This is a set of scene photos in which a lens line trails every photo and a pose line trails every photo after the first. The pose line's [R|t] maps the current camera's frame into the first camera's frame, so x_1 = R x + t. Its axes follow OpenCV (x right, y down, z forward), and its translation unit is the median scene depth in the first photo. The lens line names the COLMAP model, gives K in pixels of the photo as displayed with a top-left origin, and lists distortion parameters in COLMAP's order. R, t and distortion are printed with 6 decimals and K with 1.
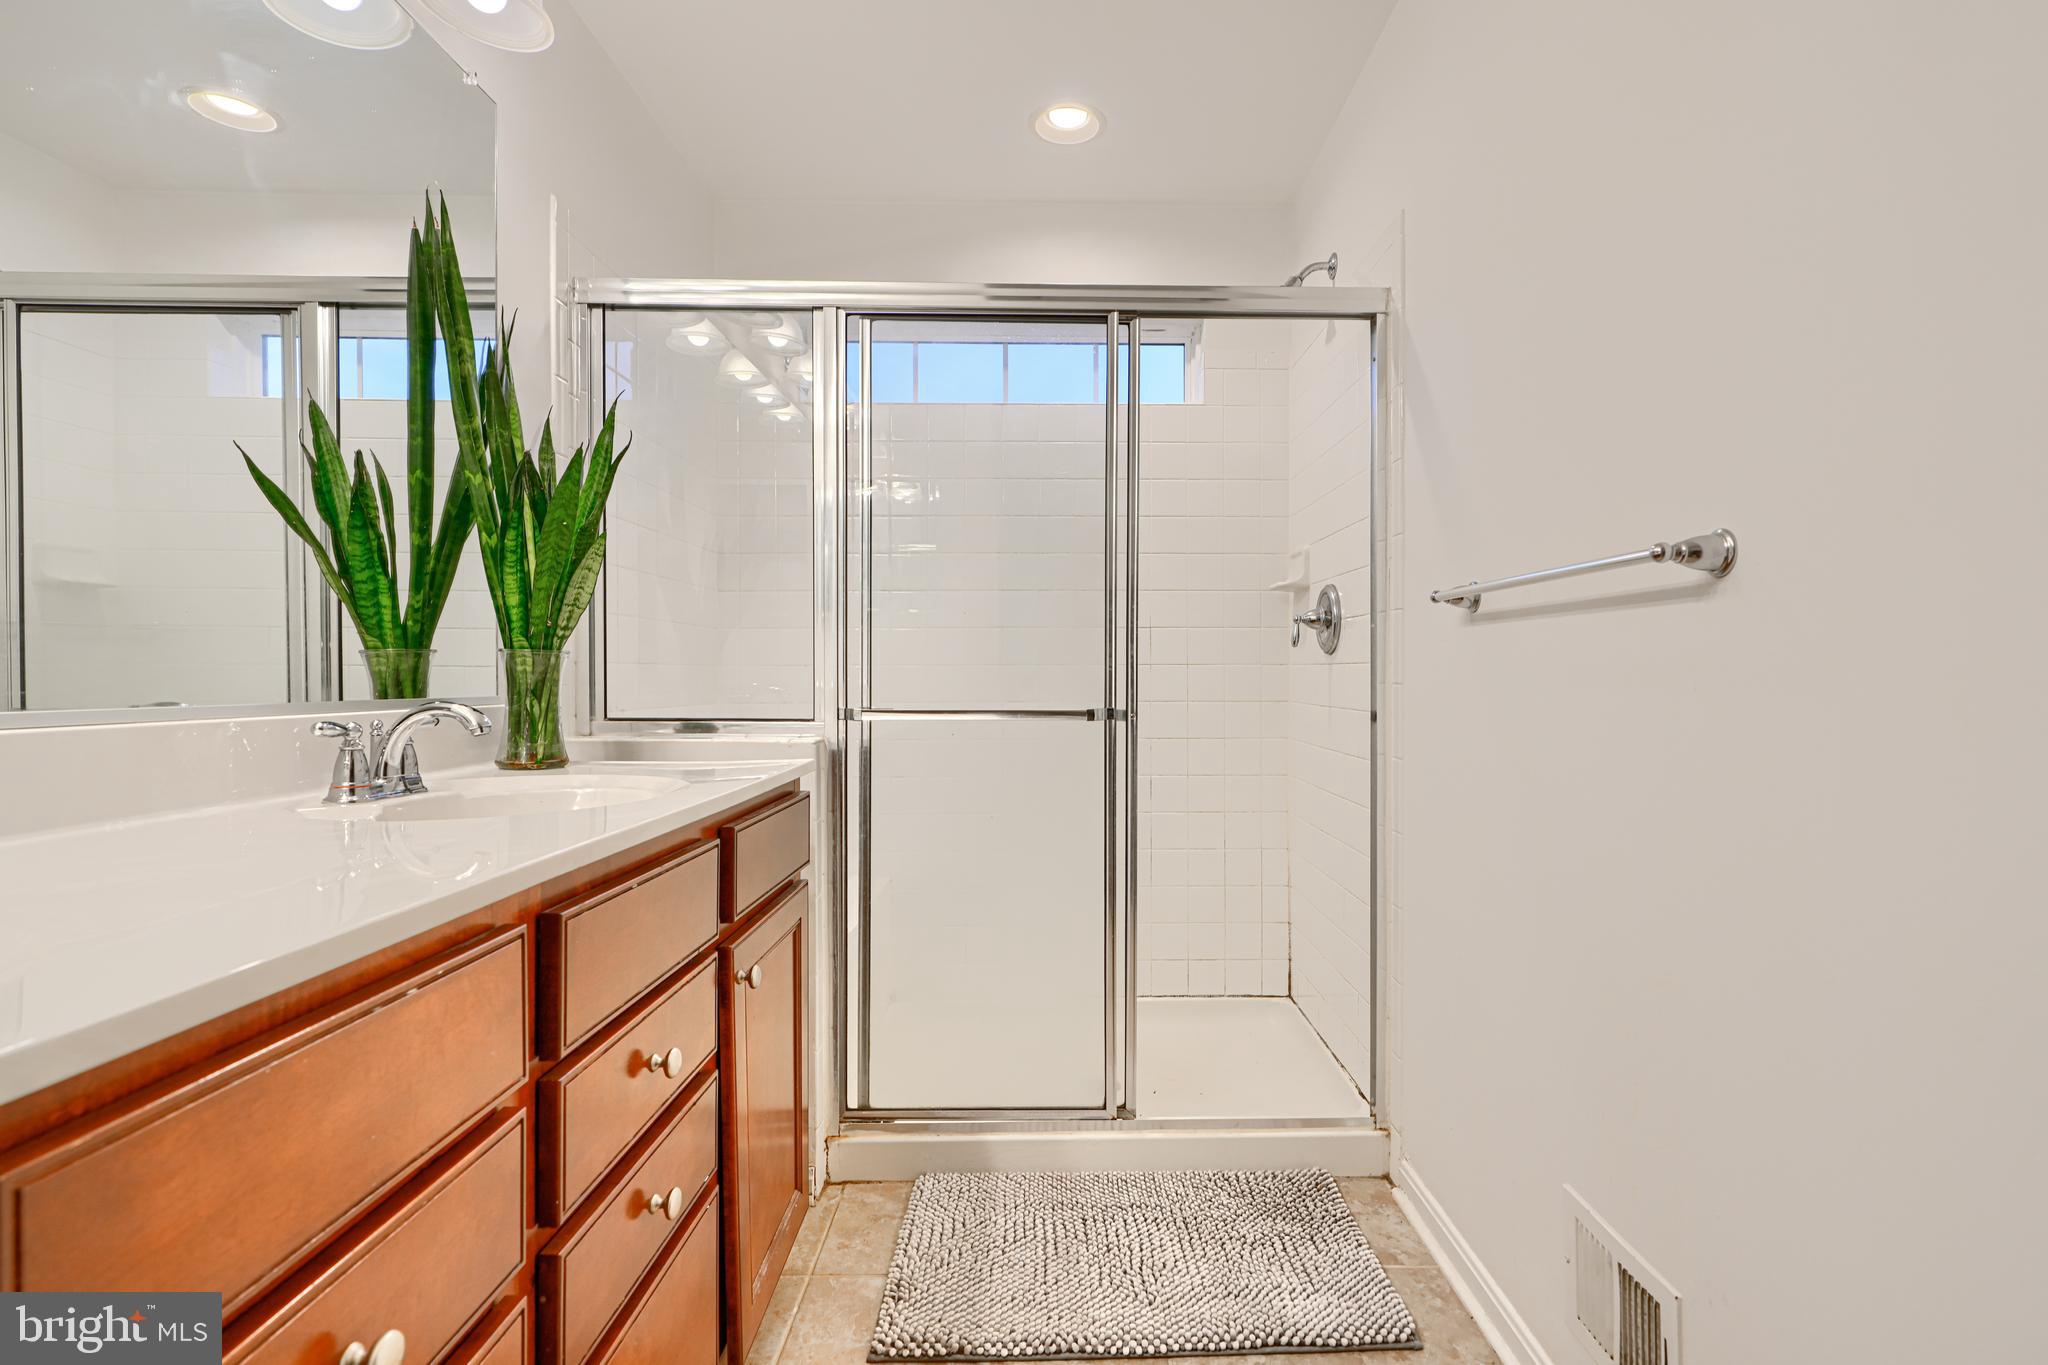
lens RADIAL K [[917.8, 0, 1021.9], [0, 917.8, 671.7], [0, 0, 1]] dist [0.002230, 0.000708]
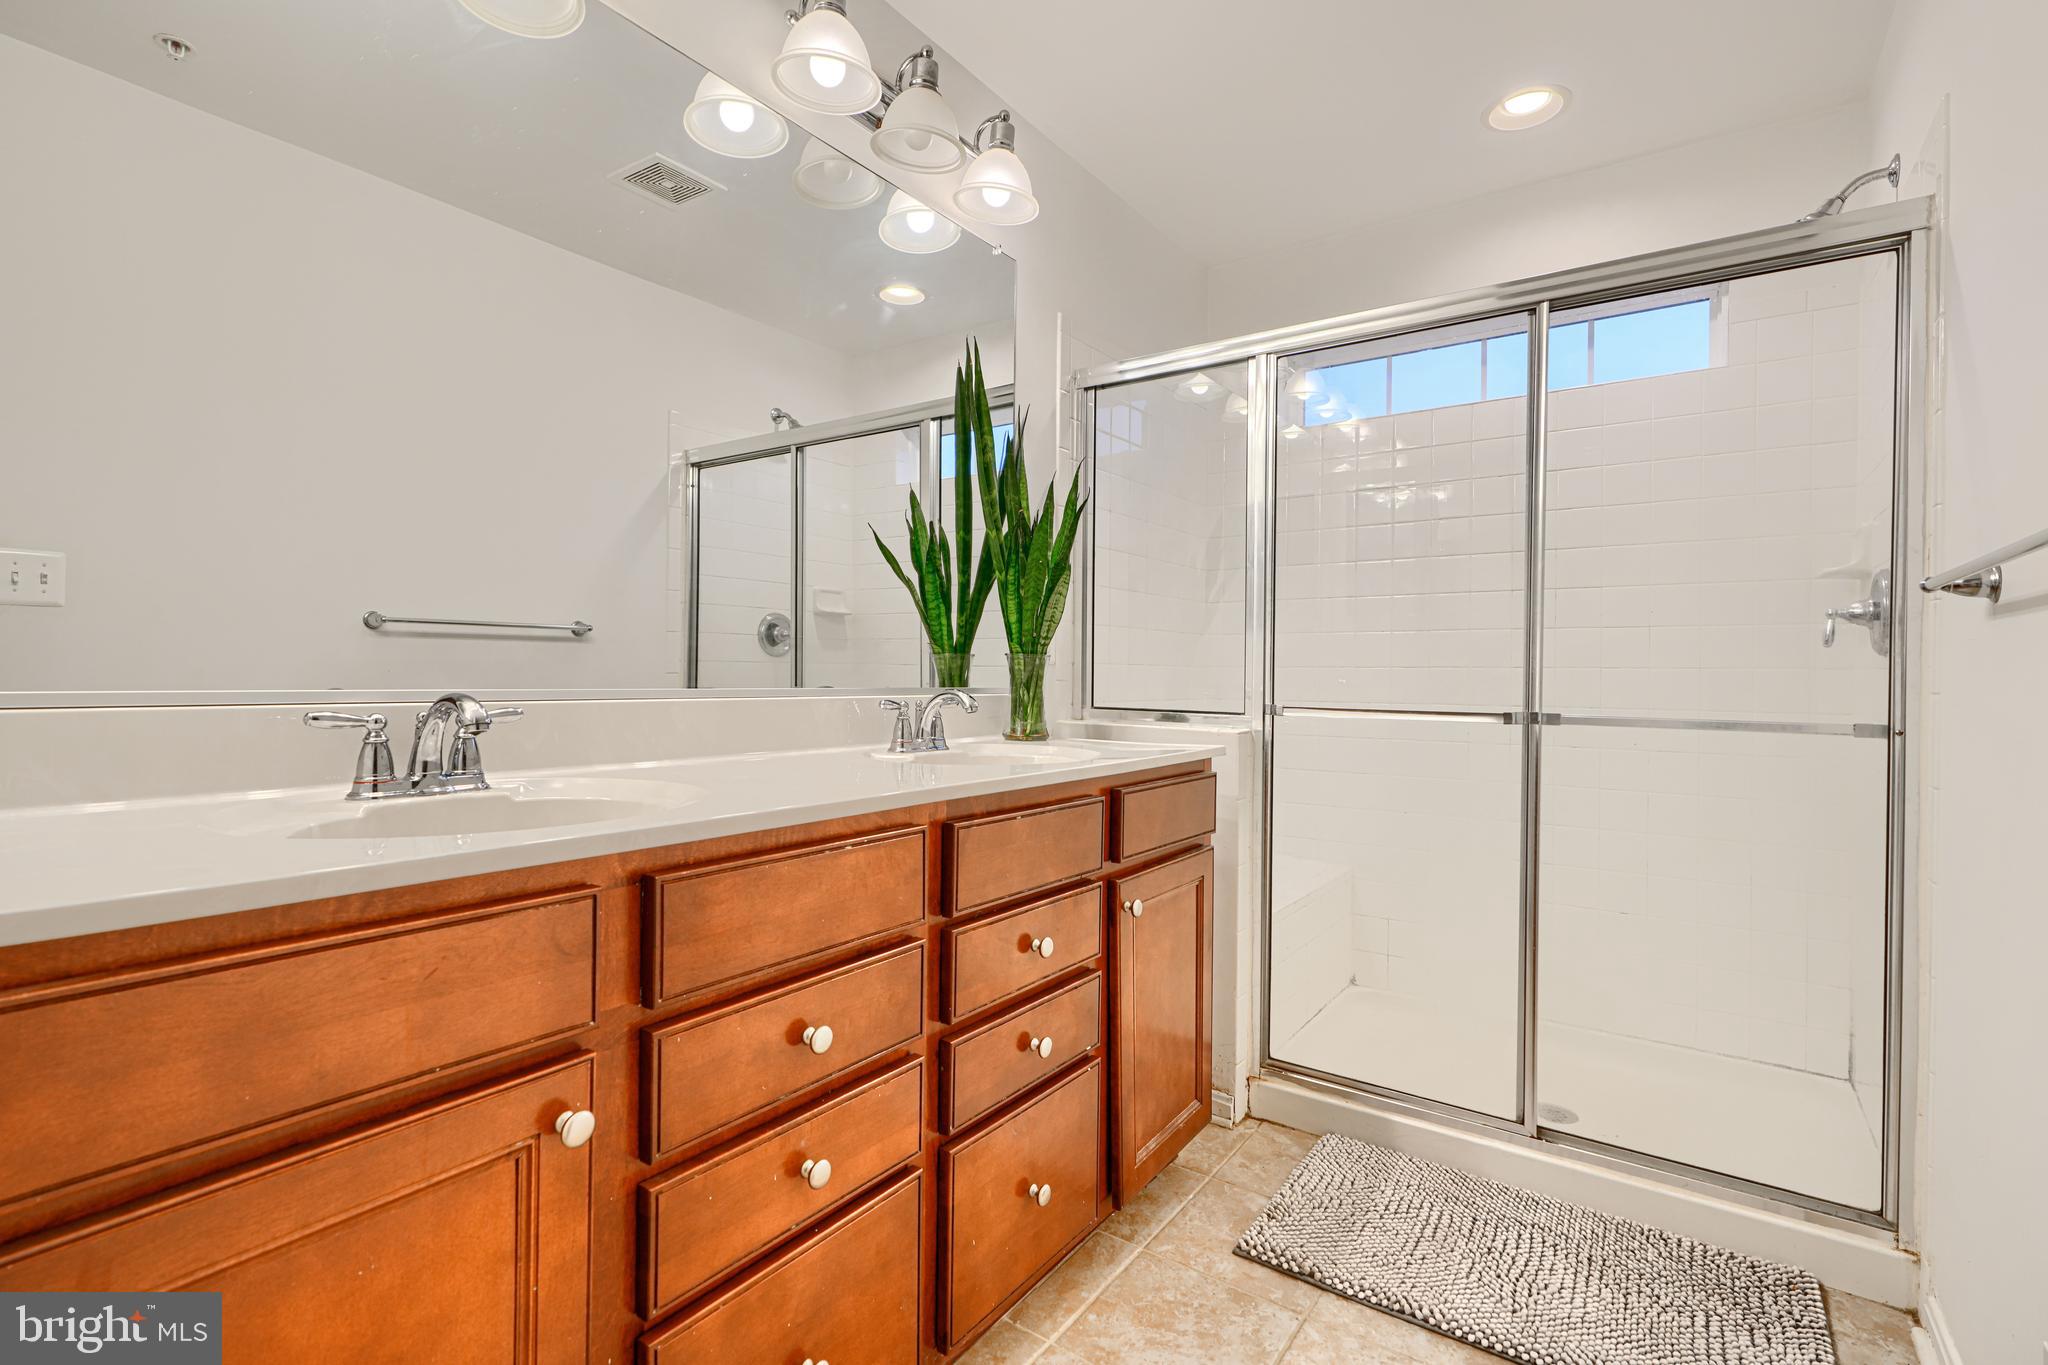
lens RADIAL K [[917.8, 0, 1066.8], [0, 917.8, 667.9], [0, 0, 1]] dist [0.002230, 0.000708]
pose [[0.821897, 0.005868, -0.569606, 0.292692], [-0.009576, 0.999948, -0.003515, 0.001136], [0.569556, 0.008343, 0.821910, -0.093135]]
